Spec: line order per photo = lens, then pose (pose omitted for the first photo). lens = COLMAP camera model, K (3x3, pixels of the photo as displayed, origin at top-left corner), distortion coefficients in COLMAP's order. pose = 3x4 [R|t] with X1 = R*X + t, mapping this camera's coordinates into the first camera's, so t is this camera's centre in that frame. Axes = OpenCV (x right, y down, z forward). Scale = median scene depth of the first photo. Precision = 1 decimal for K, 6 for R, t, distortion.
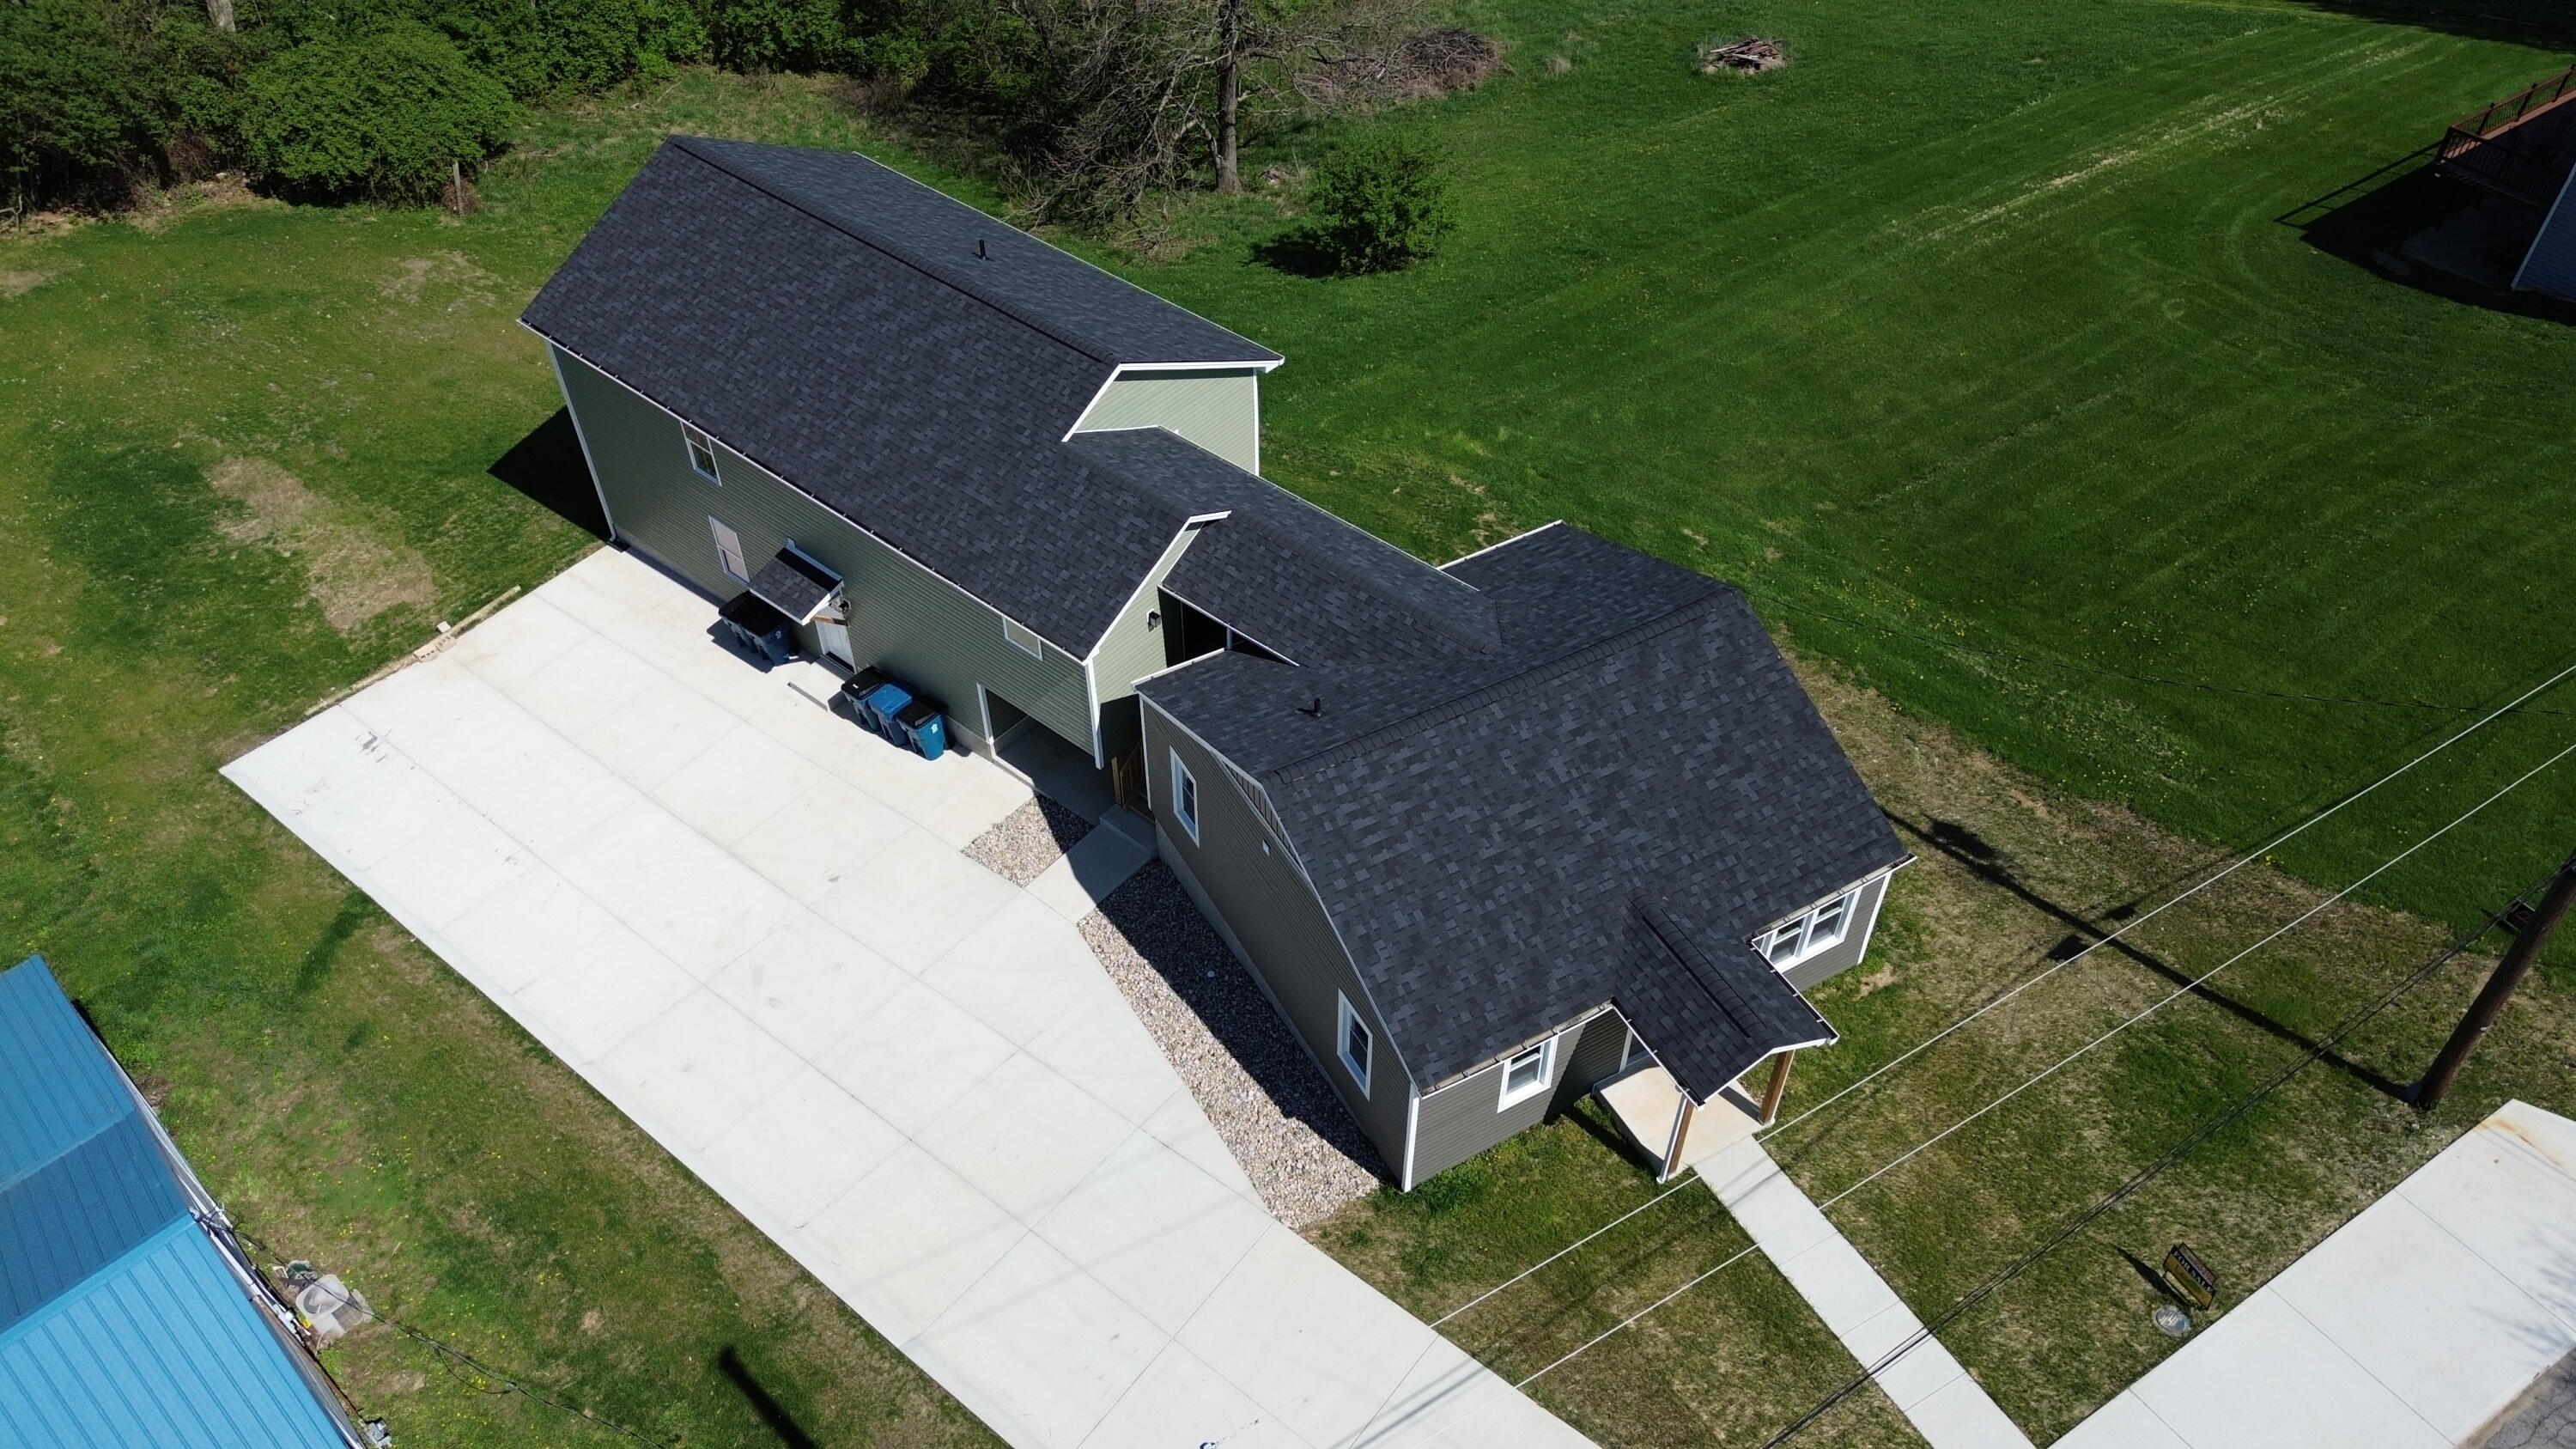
lens RADIAL K [[1821.2, 0, 1282.1], [0, 1821.2, 723.3], [0, 0, 1]] dist [0.051550, -0.037716]
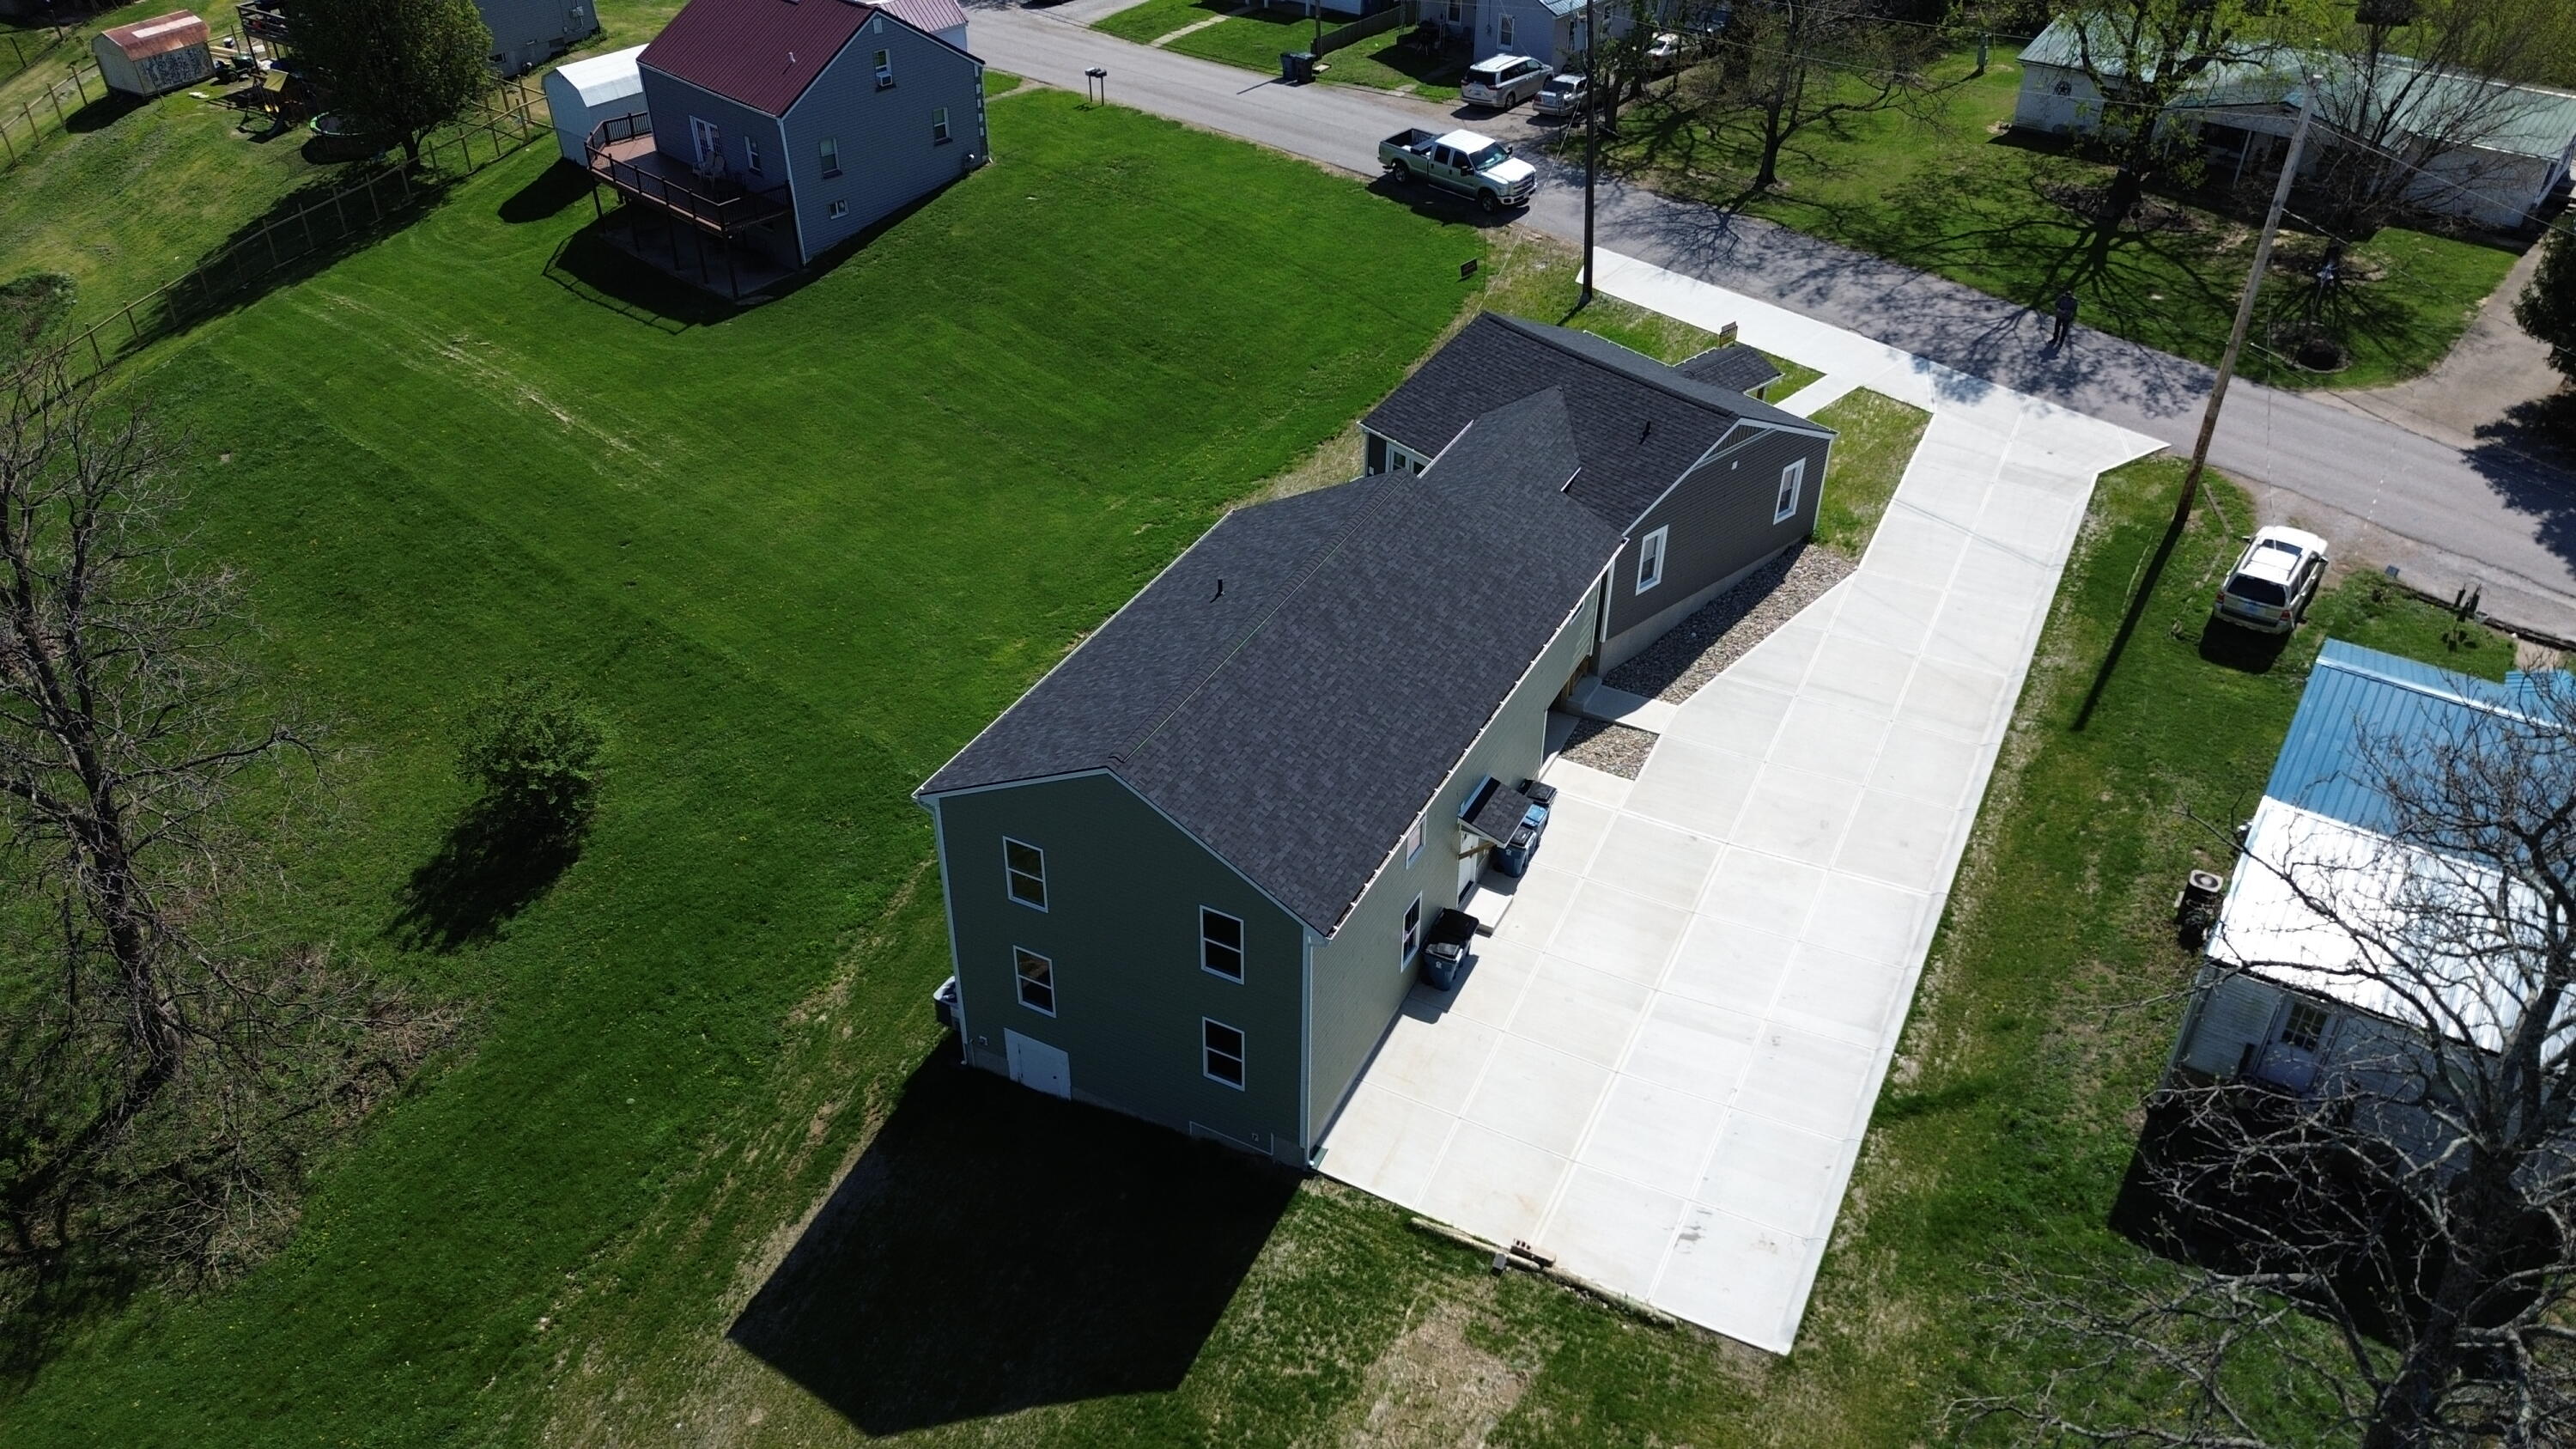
lens RADIAL K [[1861.2, 0, 1294.8], [0, 1861.2, 722.4], [0, 0, 1]] dist [0.081500, -0.090778]
pose [[-0.216676, -0.564531, 0.796465, -1.206910], [0.691125, 0.487505, 0.533560, -0.859215], [-0.689491, 0.666066, 0.284531, 0.798531]]
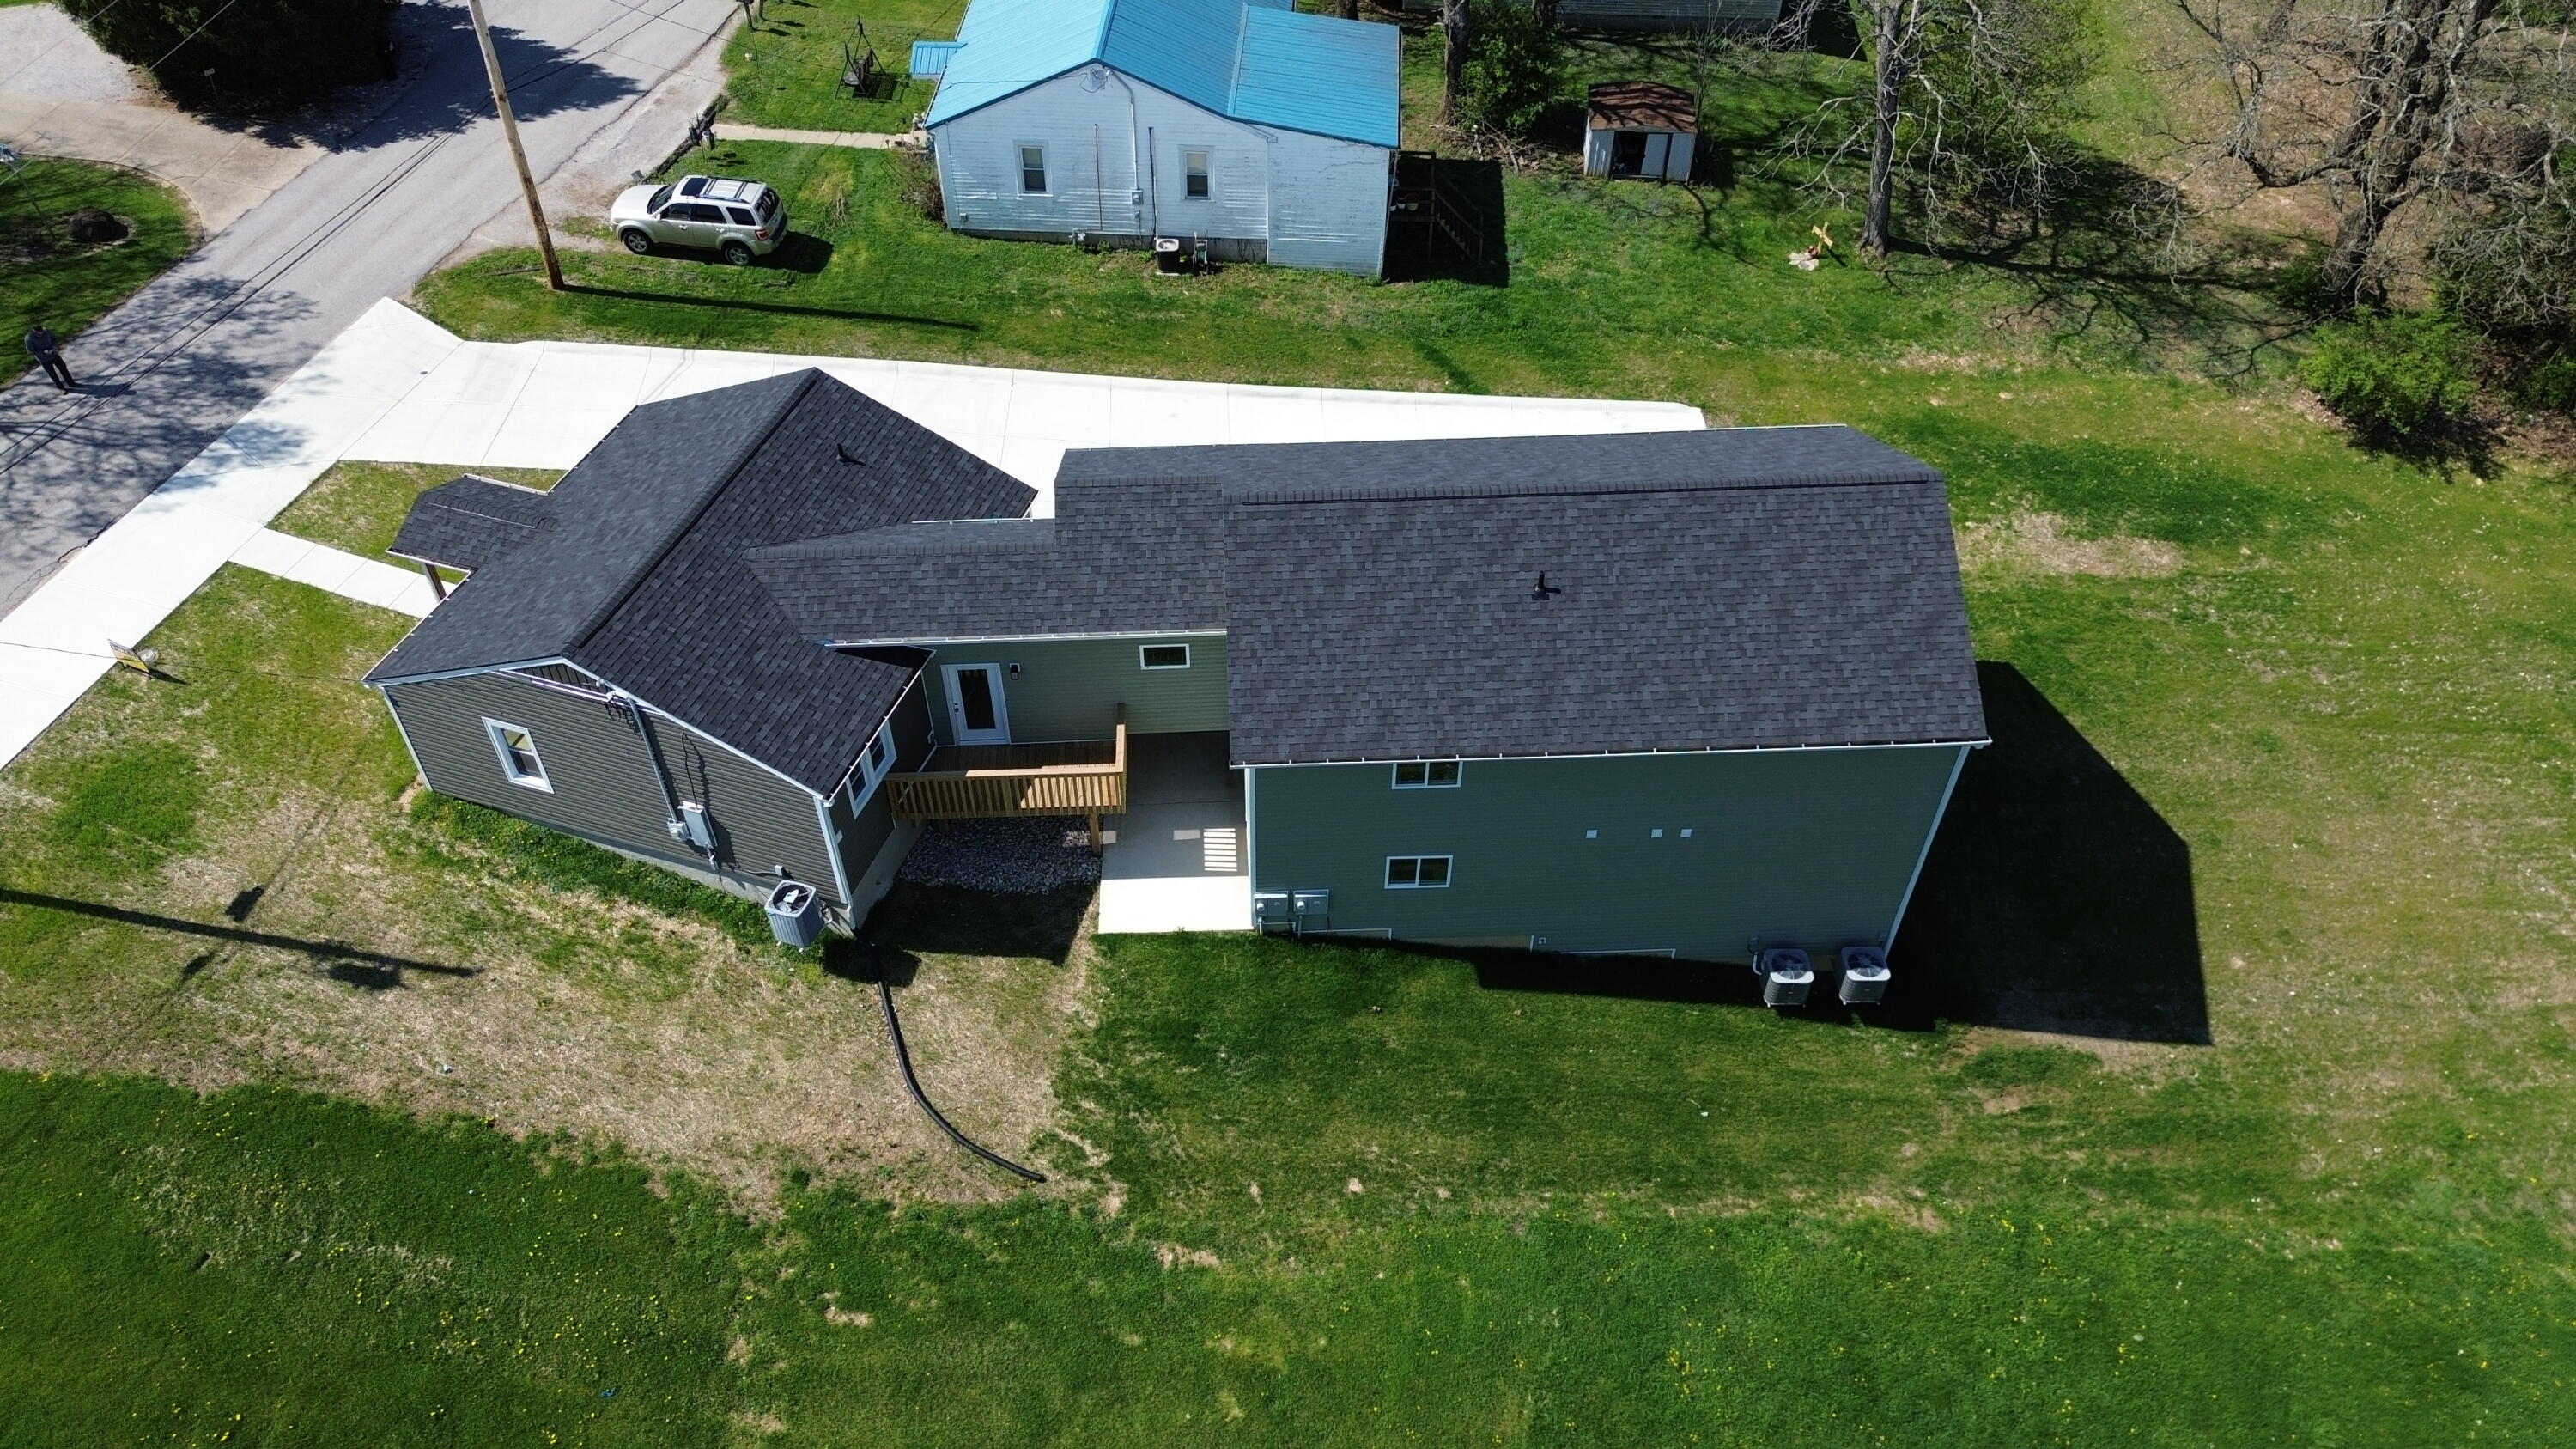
lens RADIAL K [[1821.2, 0, 1282.1], [0, 1821.2, 723.3], [0, 0, 1]] dist [0.051550, -0.037716]
pose [[-0.737342, 0.481746, -0.473548, 0.415844], [-0.480500, 0.118704, 0.868924, -1.058549], [0.474813, 0.868234, 0.143954, 0.979086]]
